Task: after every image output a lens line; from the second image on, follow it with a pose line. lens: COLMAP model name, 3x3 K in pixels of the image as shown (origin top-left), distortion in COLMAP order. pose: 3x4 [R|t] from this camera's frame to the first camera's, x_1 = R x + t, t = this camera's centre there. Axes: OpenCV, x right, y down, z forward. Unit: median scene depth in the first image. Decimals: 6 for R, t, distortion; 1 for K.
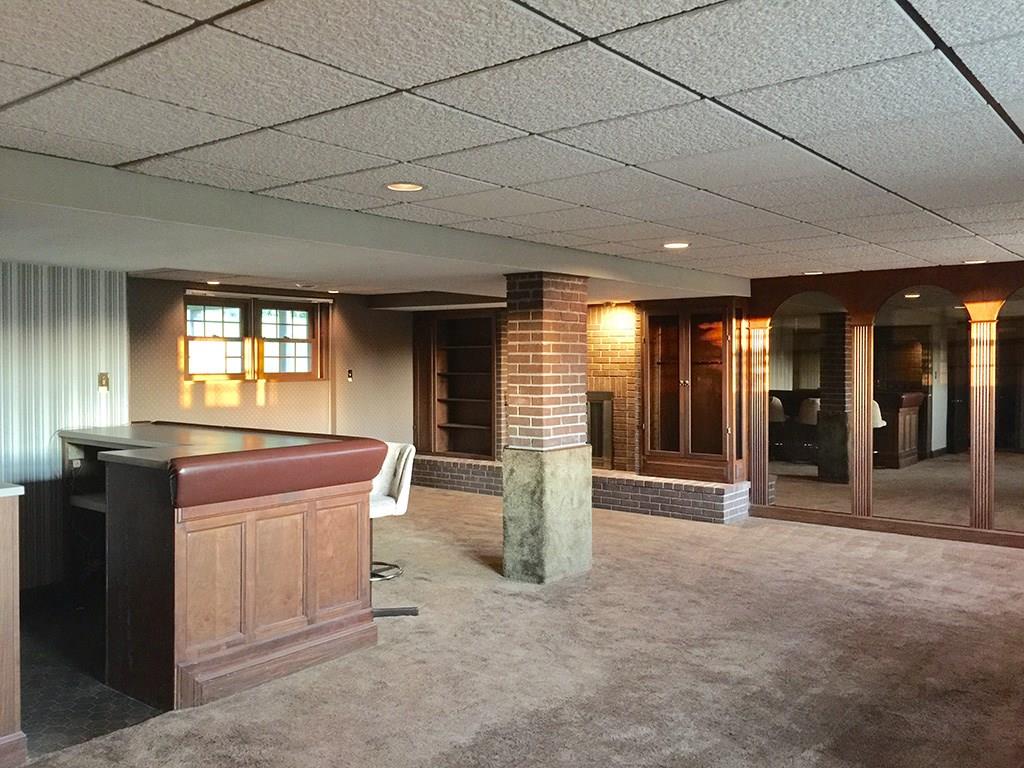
lens RADIAL K [[869.7, 0, 507.8], [0, 869.7, 380.0], [0, 0, 1]] dist [0.072092, -0.084490]
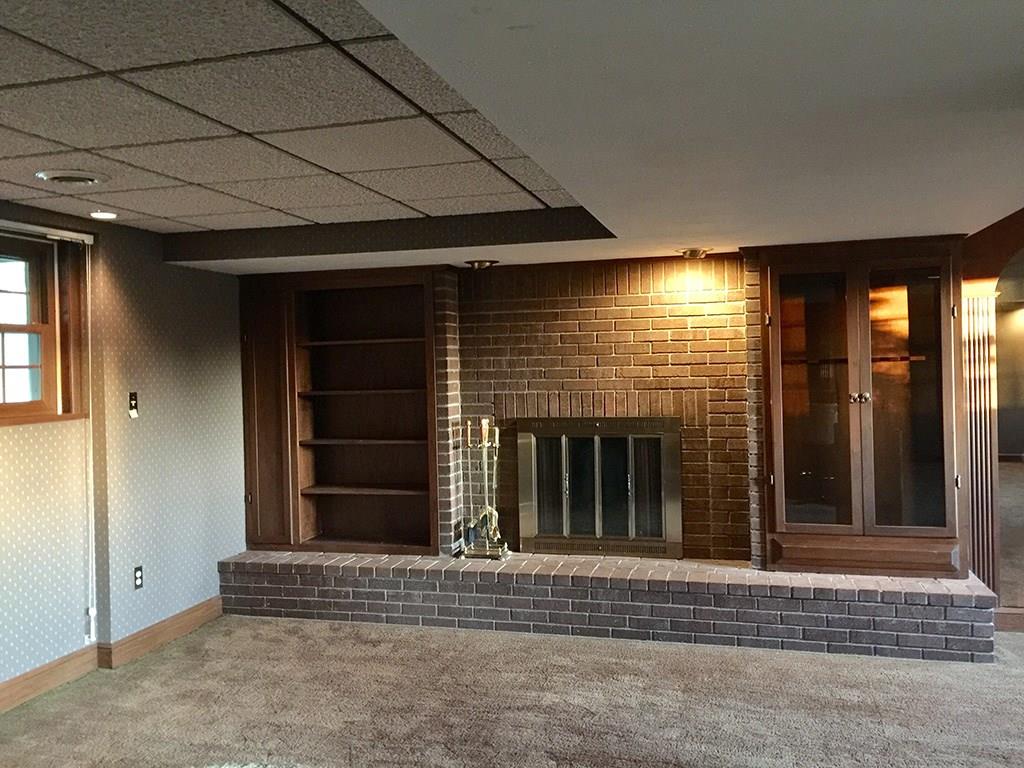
lens RADIAL K [[869.7, 0, 513.8], [0, 869.7, 379.9], [0, 0, 1]] dist [0.072092, -0.084490]
pose [[0.918908, -0.027562, 0.393507, -0.180642], [0.031361, 0.999503, -0.003227, -0.010489], [-0.393223, 0.015306, 0.919316, 0.499751]]
